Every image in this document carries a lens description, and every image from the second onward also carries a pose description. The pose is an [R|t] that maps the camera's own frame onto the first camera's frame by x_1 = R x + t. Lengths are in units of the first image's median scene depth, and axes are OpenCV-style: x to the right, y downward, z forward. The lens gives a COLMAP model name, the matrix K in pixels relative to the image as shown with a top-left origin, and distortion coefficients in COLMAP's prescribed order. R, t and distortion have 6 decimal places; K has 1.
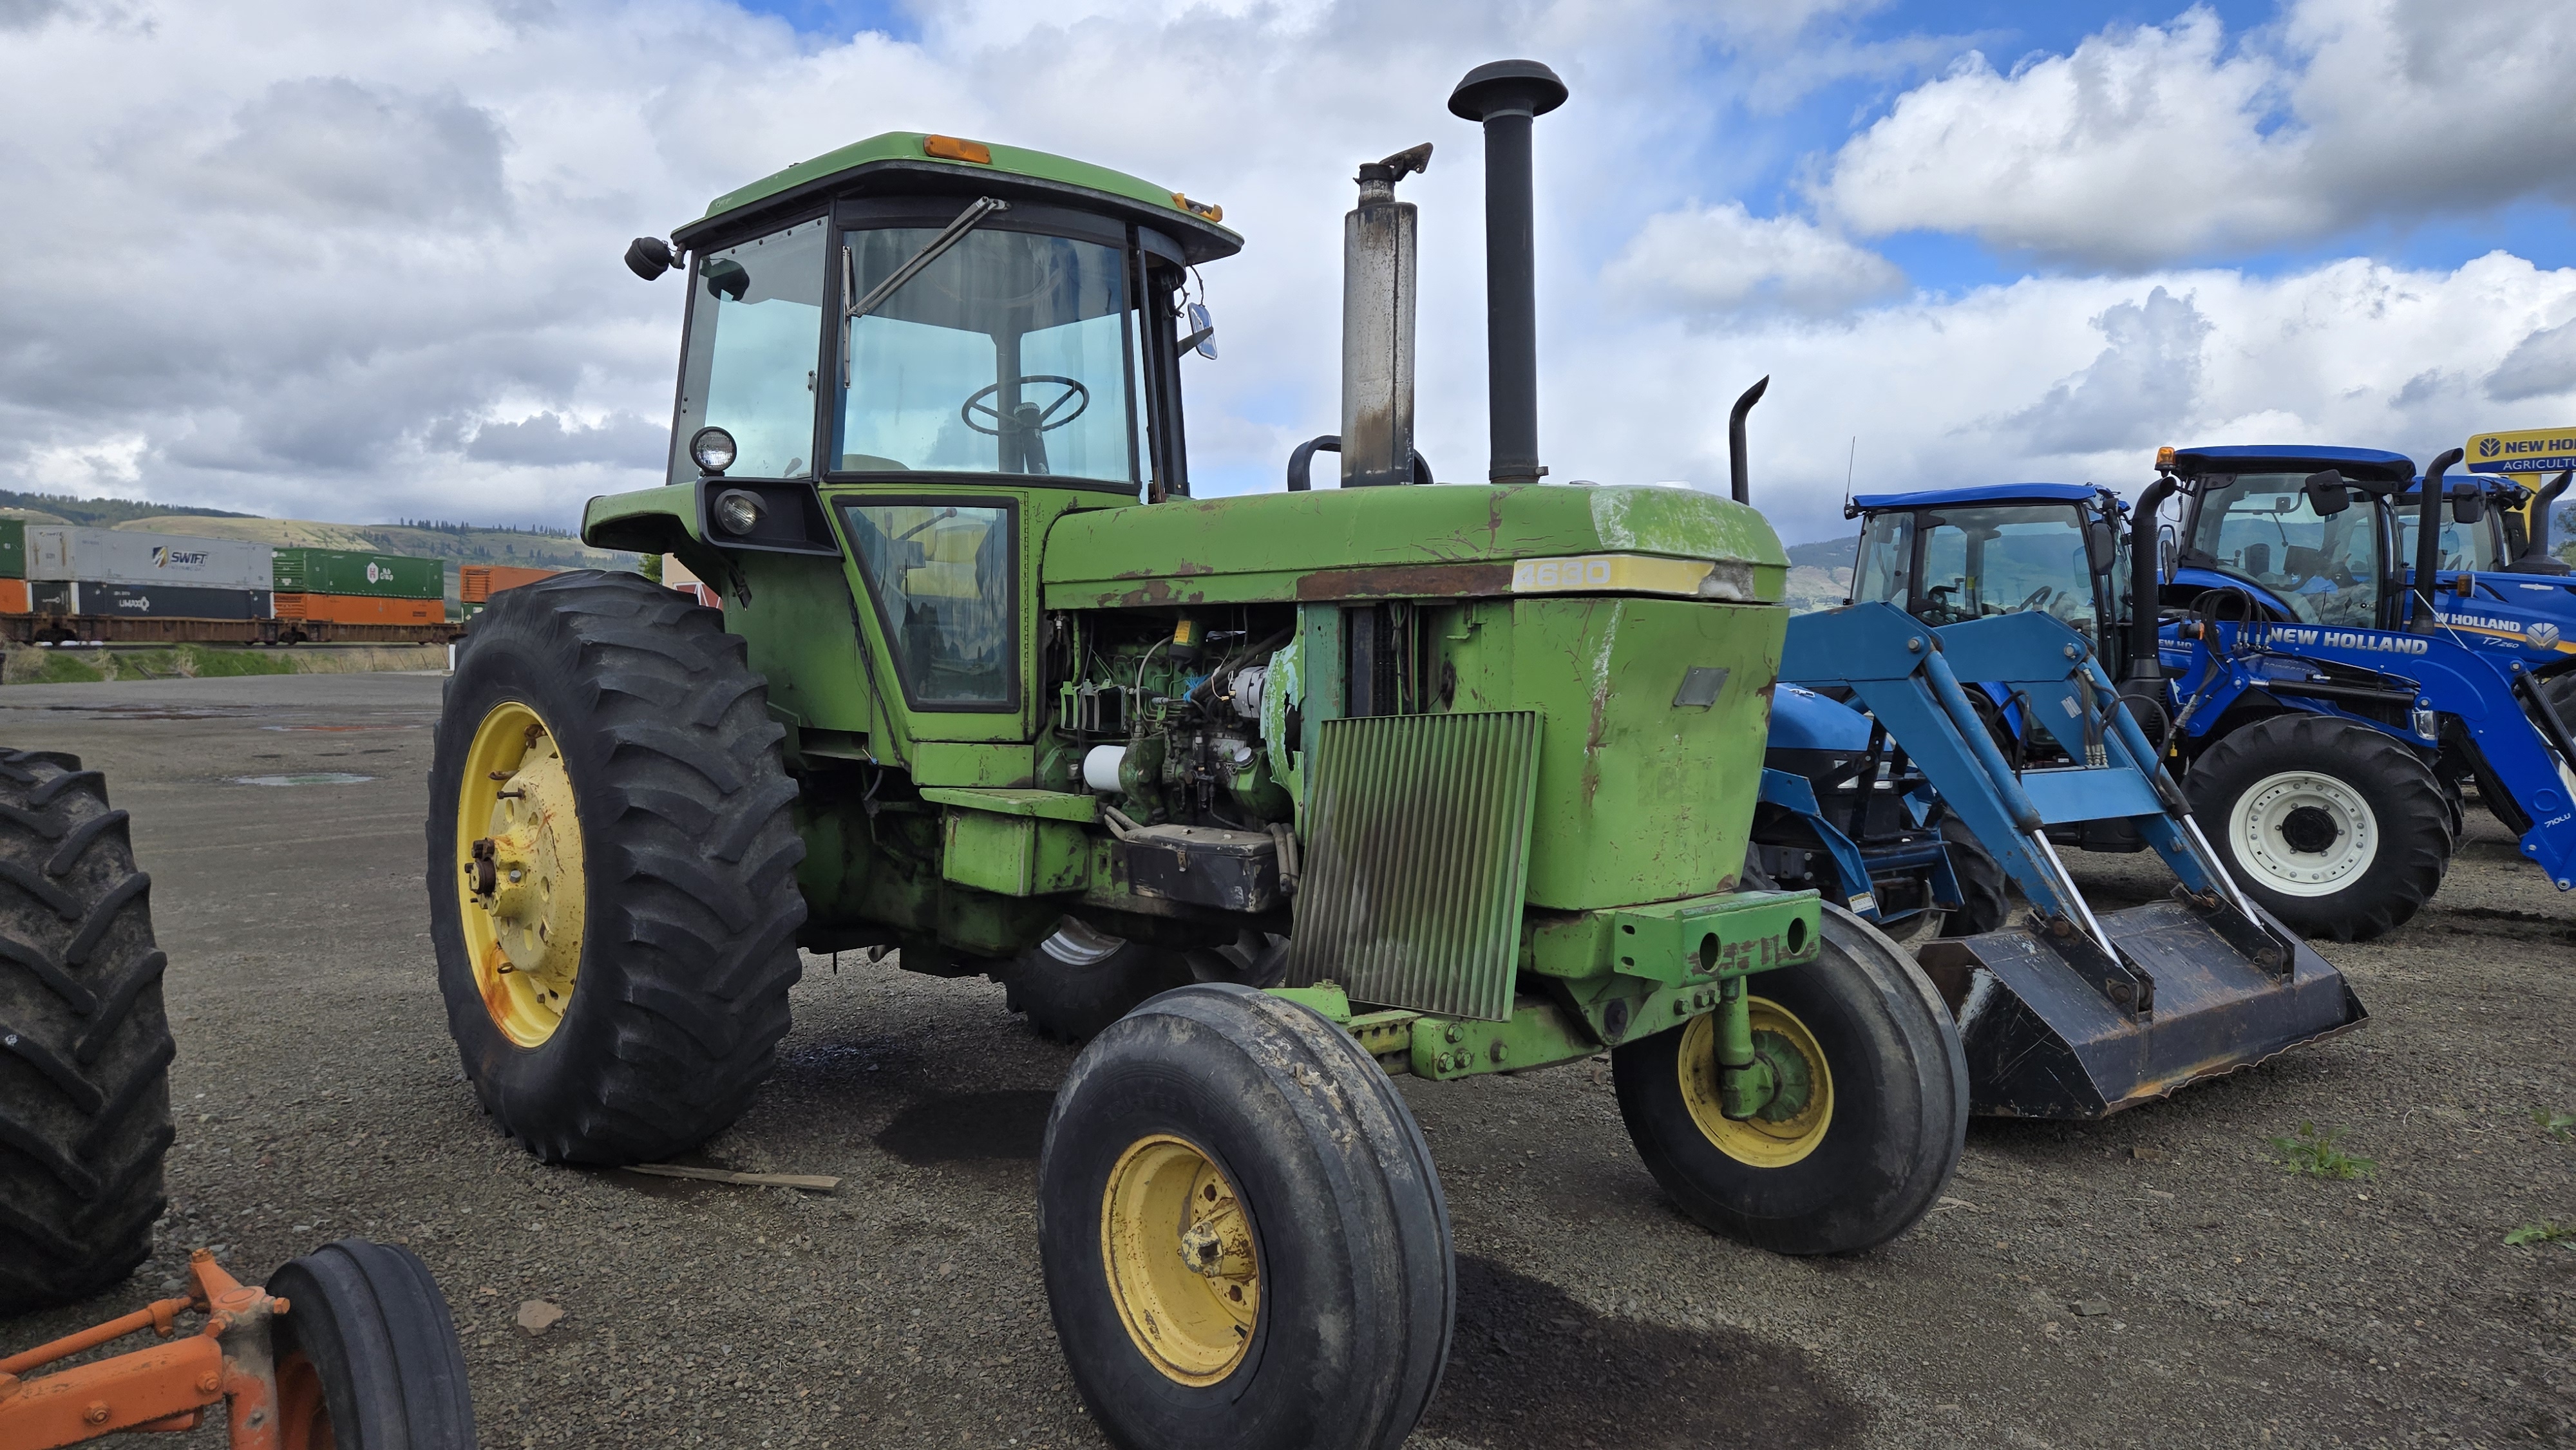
lens RADIAL K [[1690.6, 0, 1244.4], [0, 1690.6, 706.1], [0, 0, 1]] dist [0.086632, -0.076908]
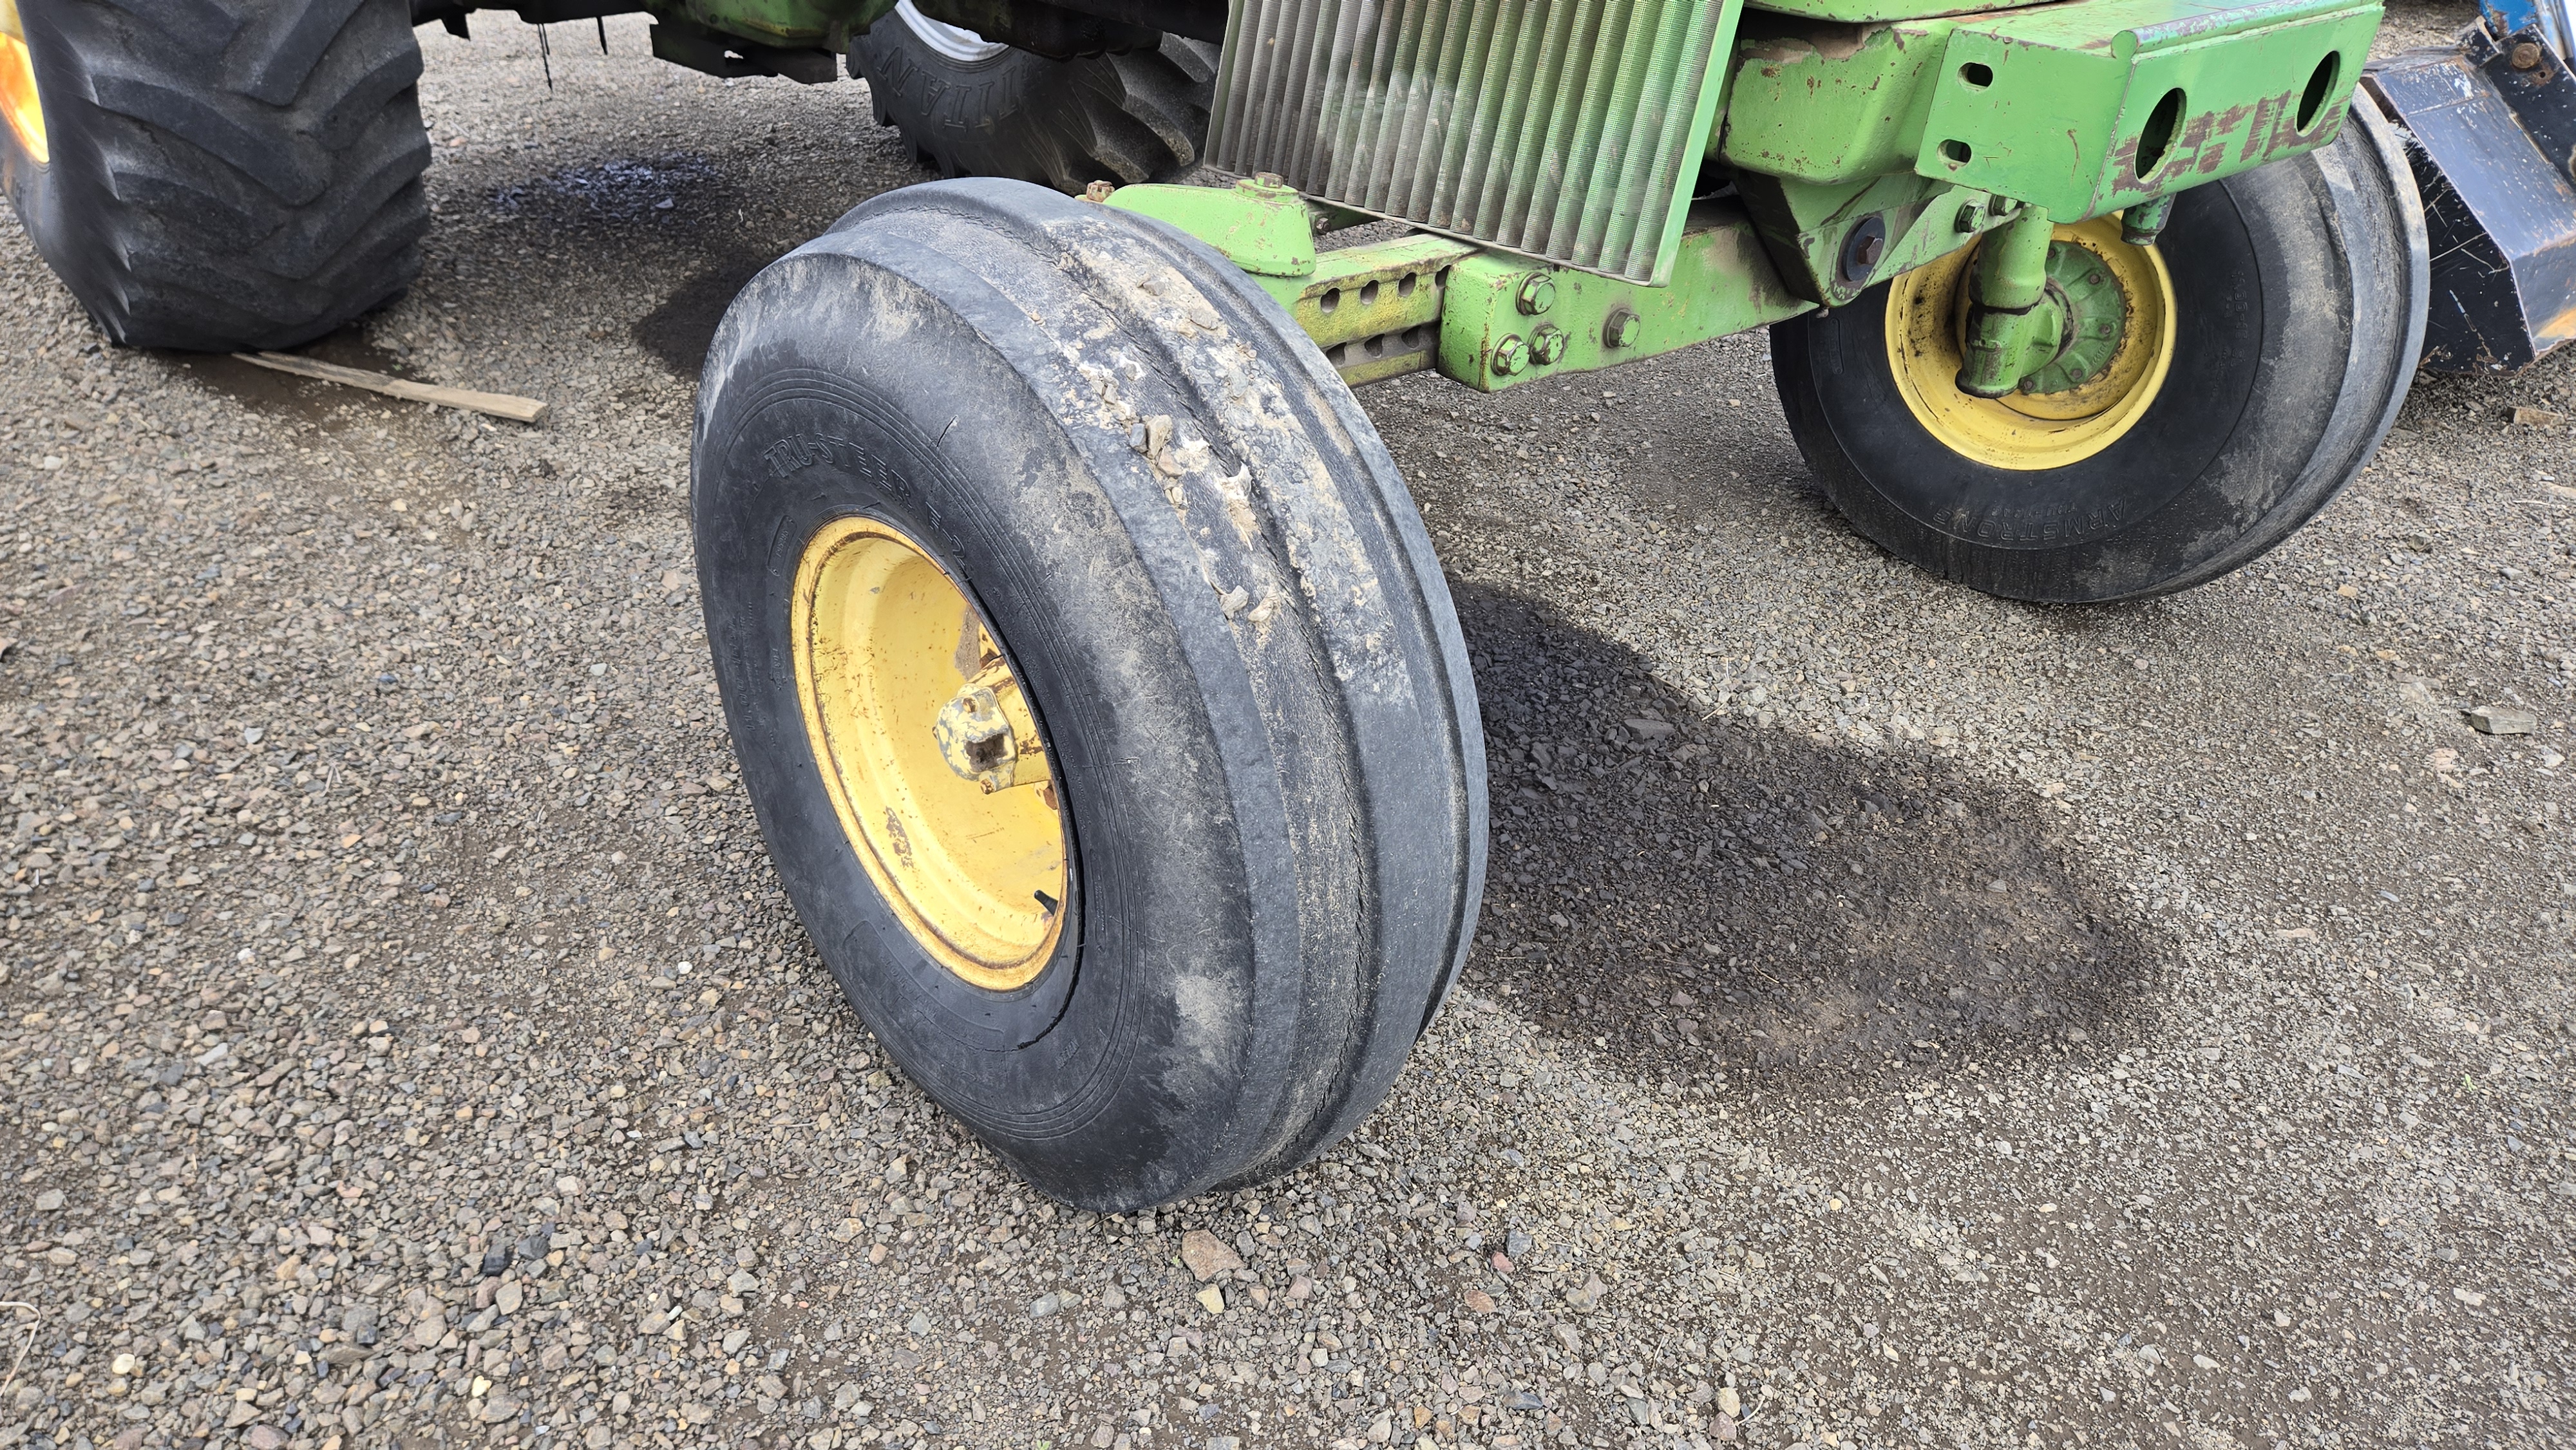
lens RADIAL K [[1690.6, 0, 1244.4], [0, 1690.6, 706.1], [0, 0, 1]] dist [0.086632, -0.076908]
pose [[0.999103, 0.042085, -0.004740, 0.049193], [-0.034063, 0.865040, 0.500545, 0.056687], [0.025166, -0.499934, 0.865698, 0.525523]]
